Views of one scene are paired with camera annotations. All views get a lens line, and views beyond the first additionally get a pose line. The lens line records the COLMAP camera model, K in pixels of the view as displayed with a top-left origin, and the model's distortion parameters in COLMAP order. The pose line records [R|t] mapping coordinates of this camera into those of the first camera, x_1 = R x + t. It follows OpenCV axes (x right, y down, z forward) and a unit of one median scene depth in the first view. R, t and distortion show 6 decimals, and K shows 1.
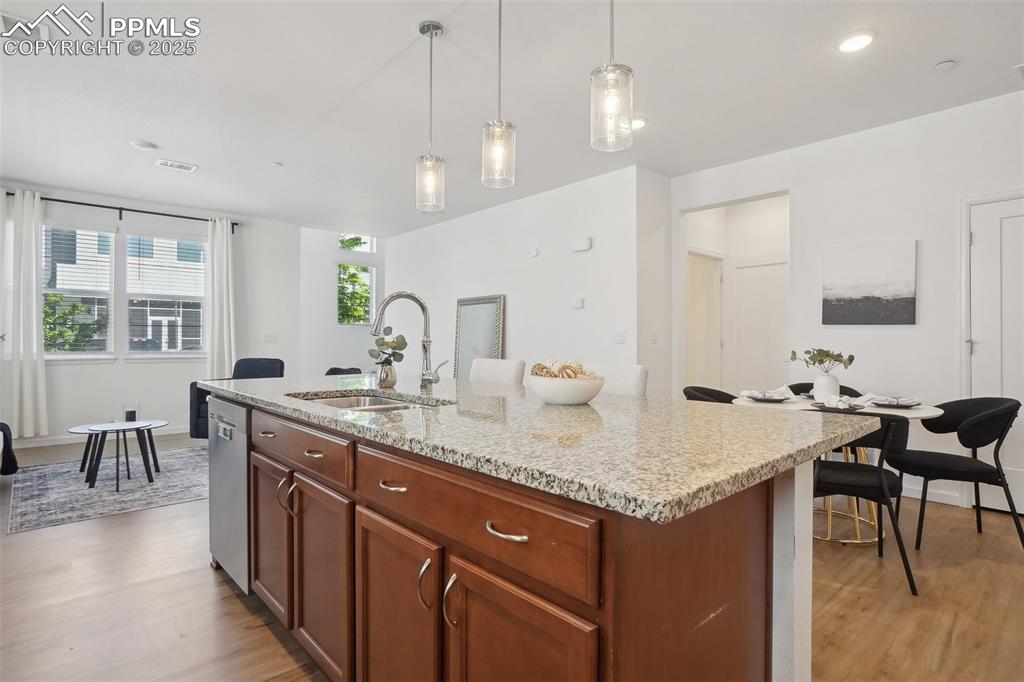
lens RADIAL K [[523.4, 0, 512.5], [0, 523.4, 341.8], [0, 0, 1]] dist [-0.026611, 0.011605]
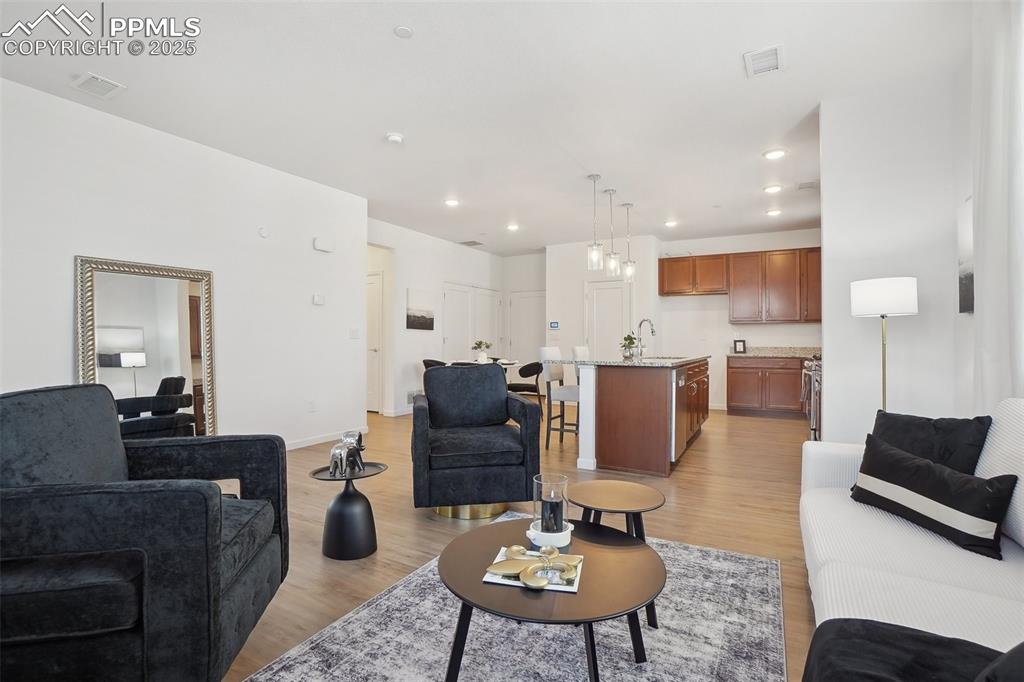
lens RADIAL K [[485.4, 0, 505.2], [0, 485.4, 343.5], [0, 0, 1]] dist [-0.028967, 0.000695]
pose [[-0.316132, -0.006333, 0.948694, -0.893862], [0.000510, 0.999976, 0.006846, 0.006311], [-0.948715, 0.002648, -0.316121, 0.950357]]
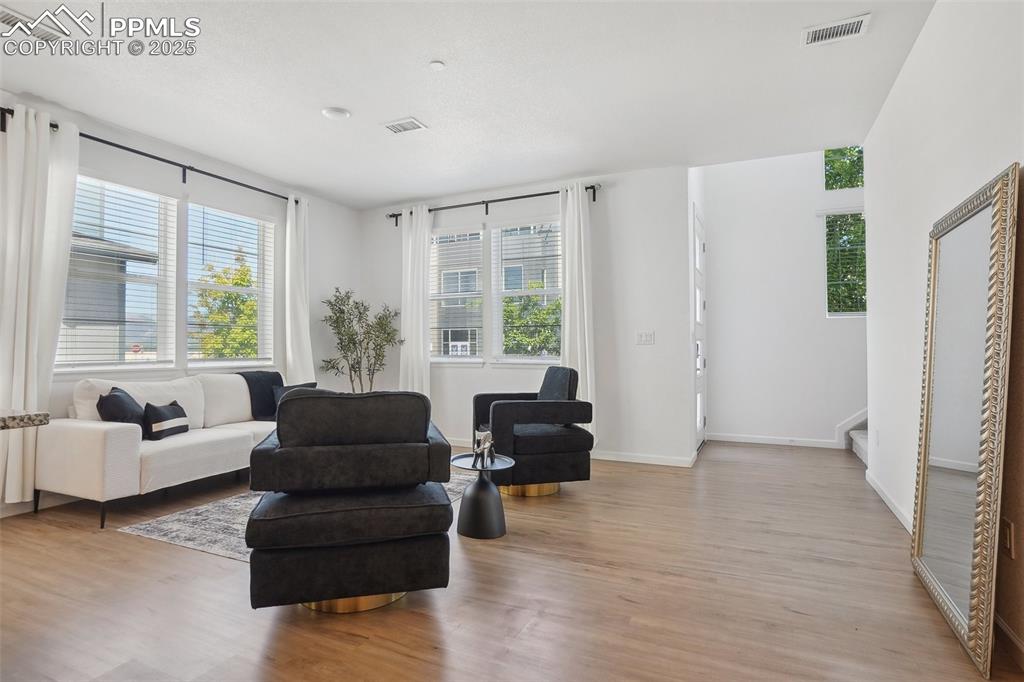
lens RADIAL K [[523.4, 0, 507.5], [0, 523.4, 341.9], [0, 0, 1]] dist [-0.026611, 0.011605]
pose [[0.386607, -0.010797, -0.922181, 0.148388], [-0.001024, 0.999926, -0.012136, 0.007712], [0.922244, 0.005636, 0.386568, 0.746581]]
